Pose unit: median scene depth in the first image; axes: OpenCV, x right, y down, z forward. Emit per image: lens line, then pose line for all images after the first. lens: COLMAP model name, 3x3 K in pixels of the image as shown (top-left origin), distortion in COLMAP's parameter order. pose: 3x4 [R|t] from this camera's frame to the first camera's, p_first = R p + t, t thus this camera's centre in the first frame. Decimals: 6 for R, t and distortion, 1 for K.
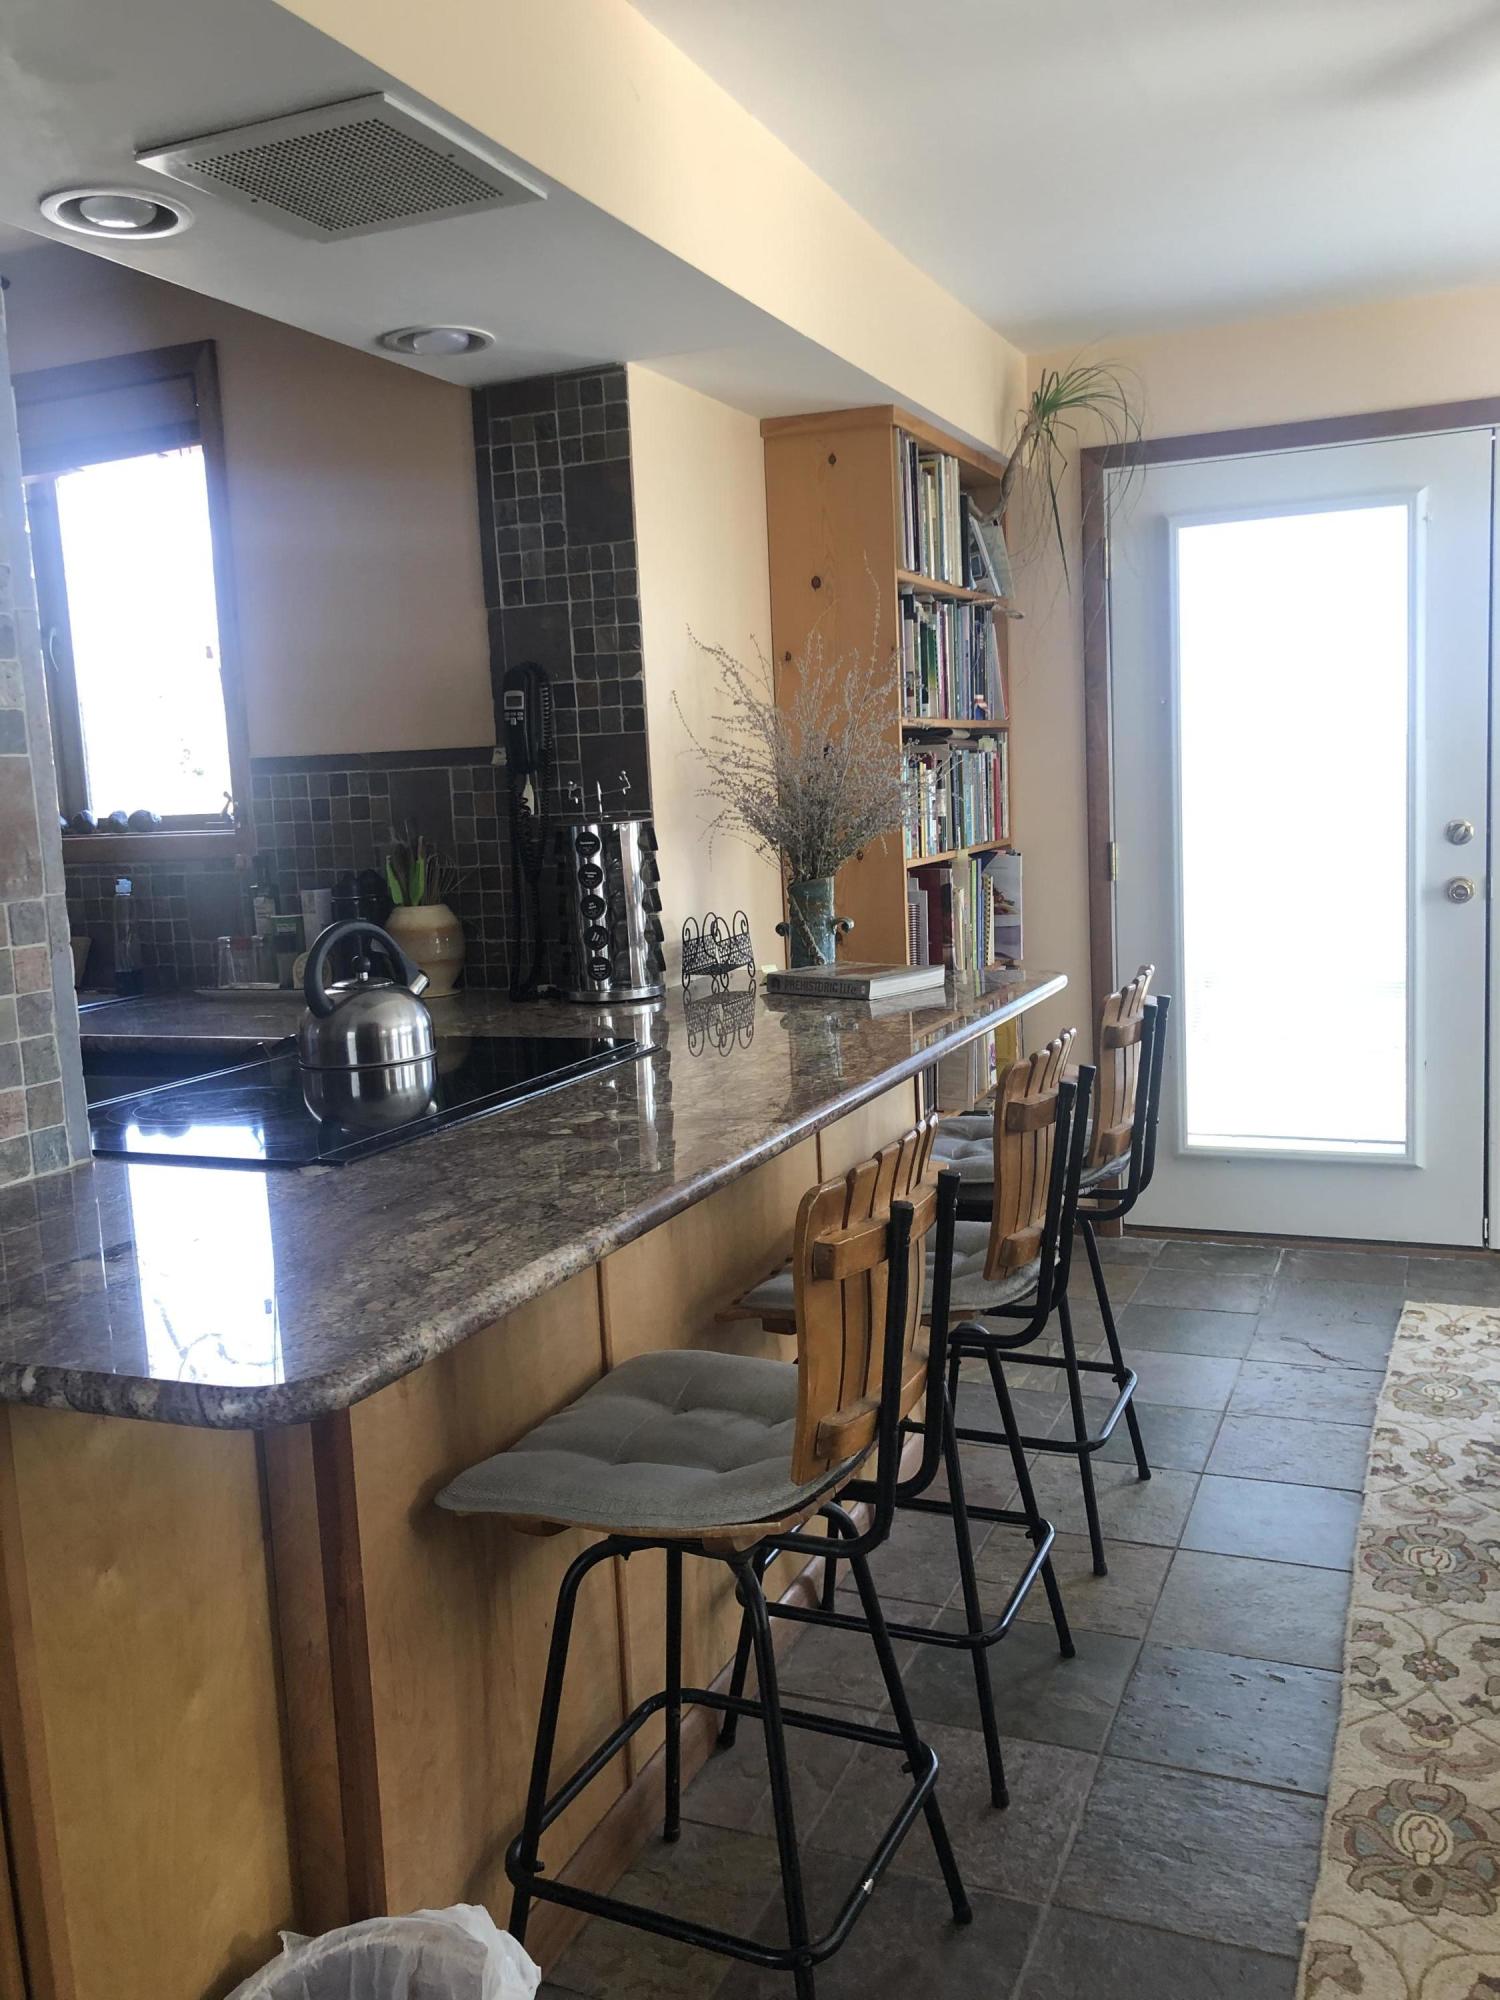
lens RADIAL K [[1626.8, 0, 752.0], [0, 1626.8, 1009.1], [0, 0, 1]] dist [0.038380, -0.056242]
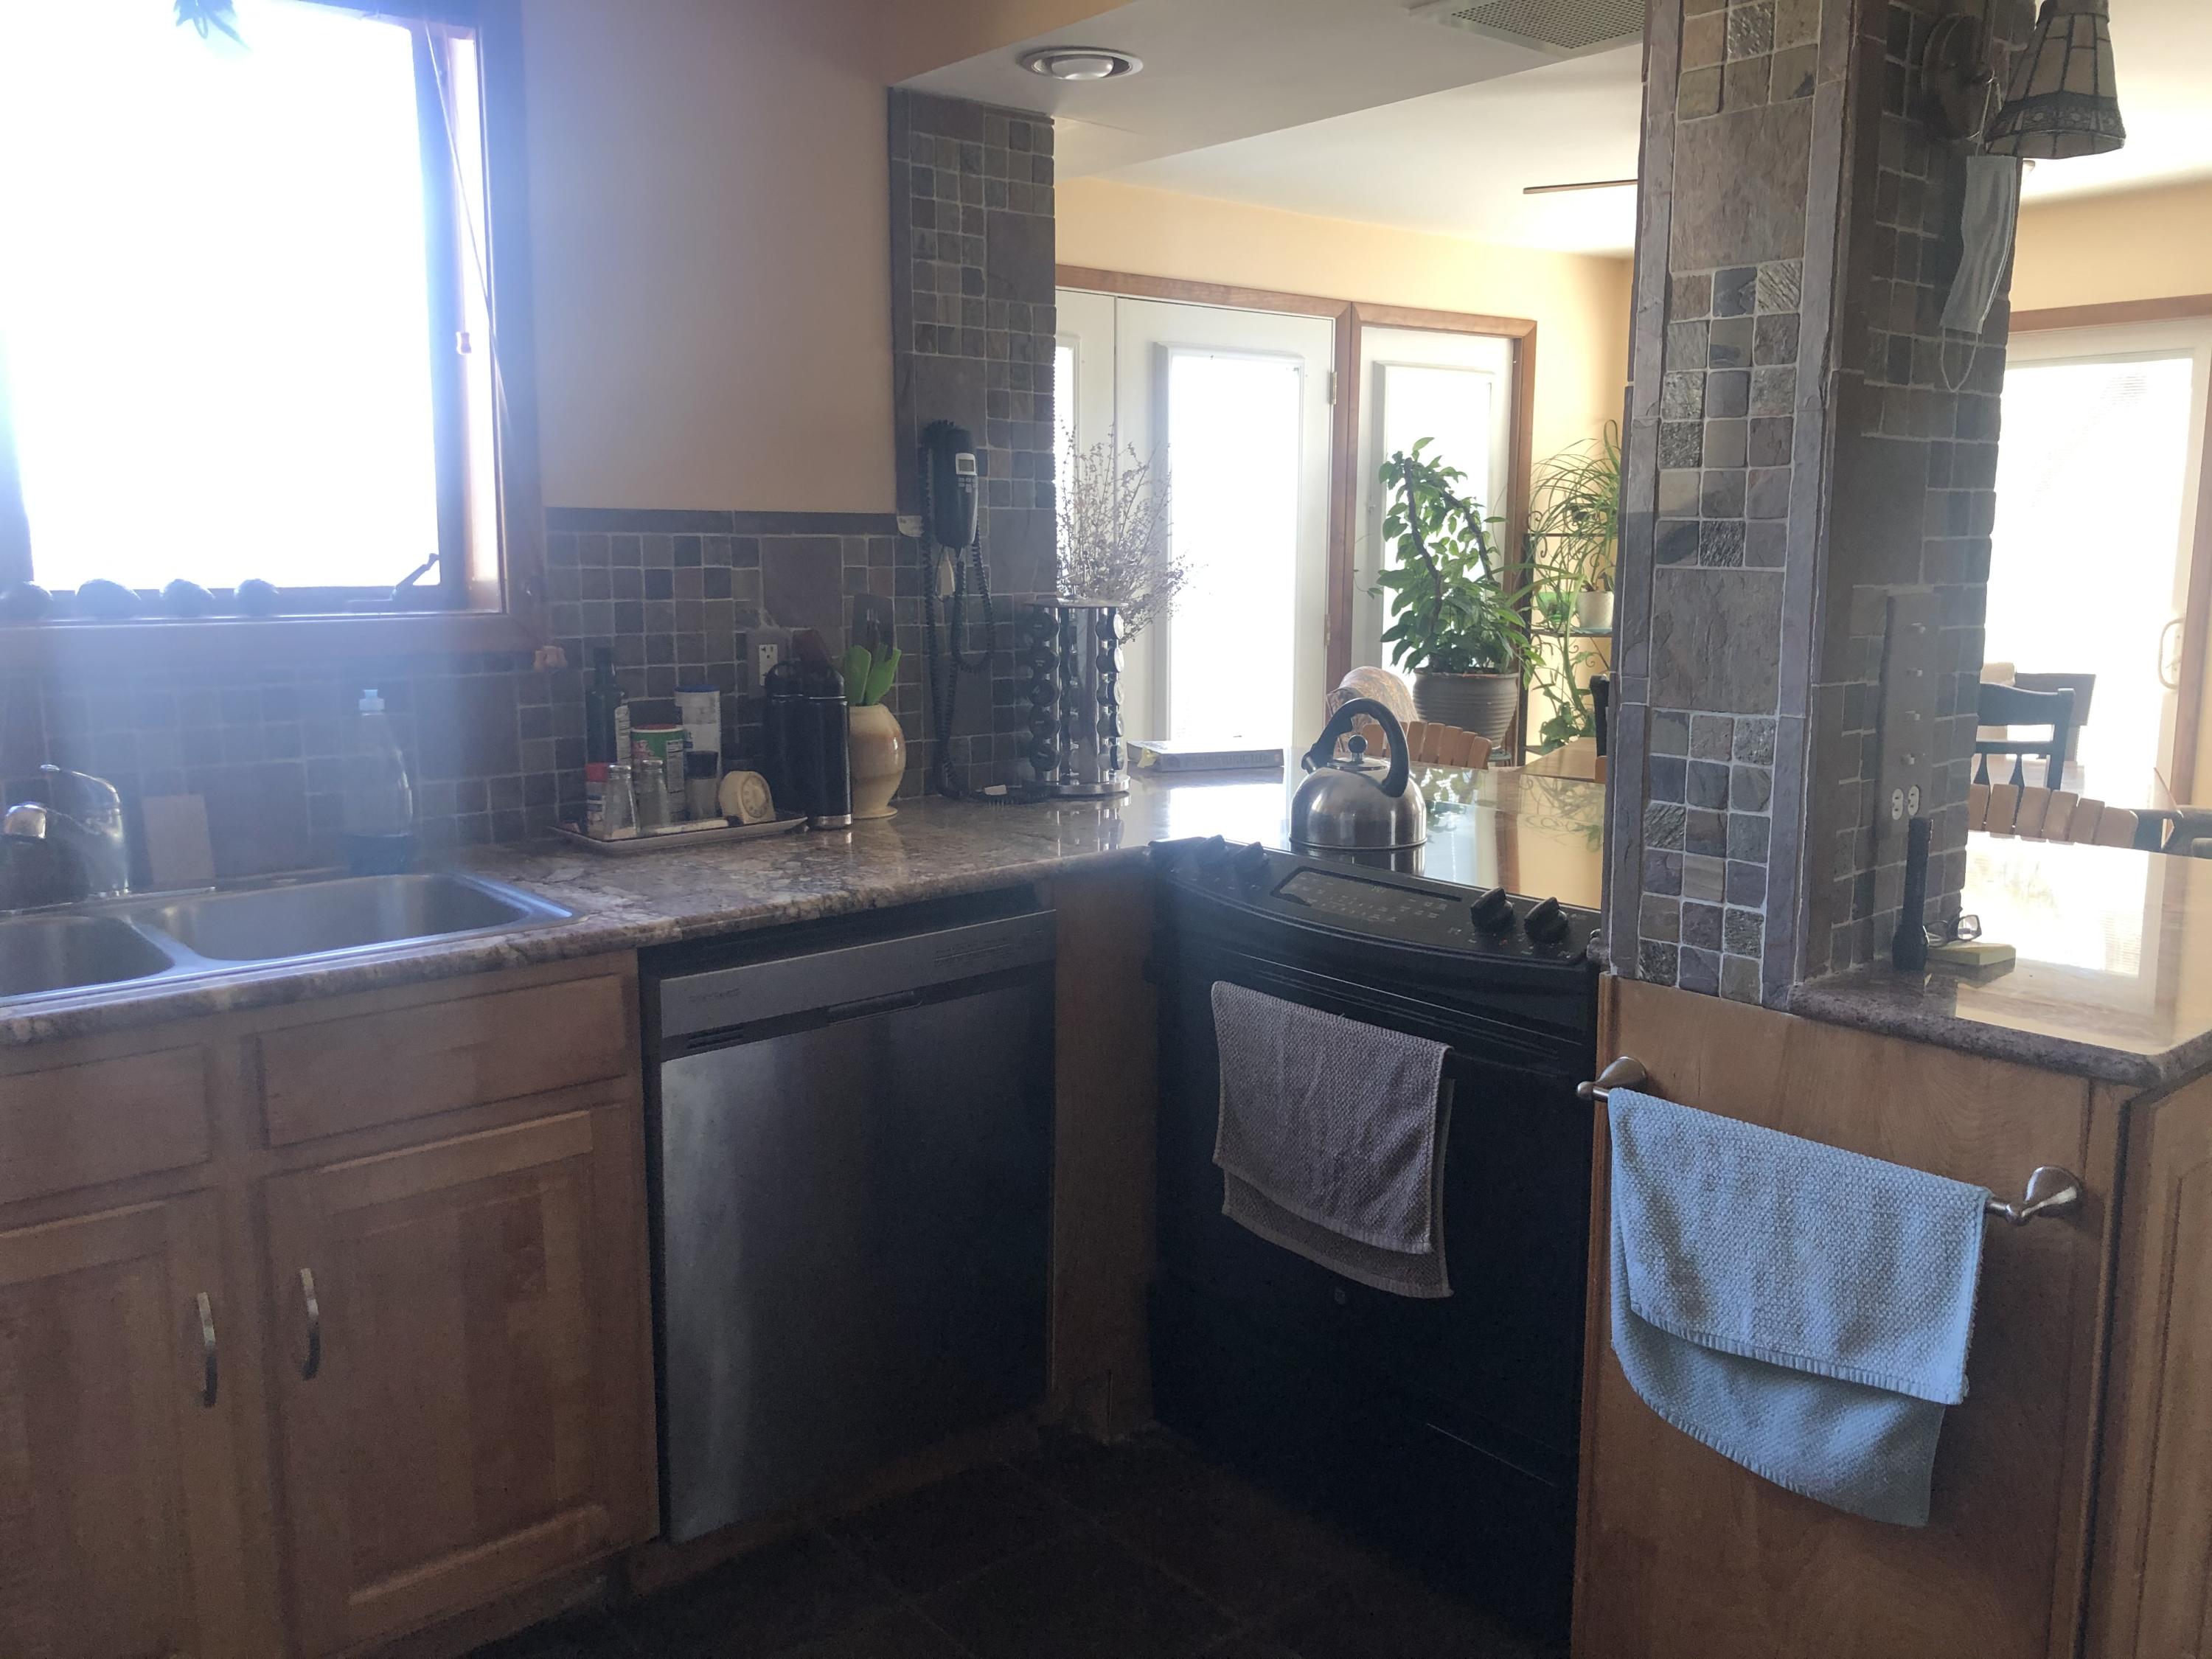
lens RADIAL K [[1799.2, 0, 1113.8], [0, 1799.2, 825.1], [0, 0, 1]] dist [0.038380, -0.056242]
pose [[0.454423, -0.097483, 0.885436, -0.895083], [0.102748, 0.993096, 0.056603, -0.039602], [-0.884840, 0.065255, 0.461302, 0.450297]]
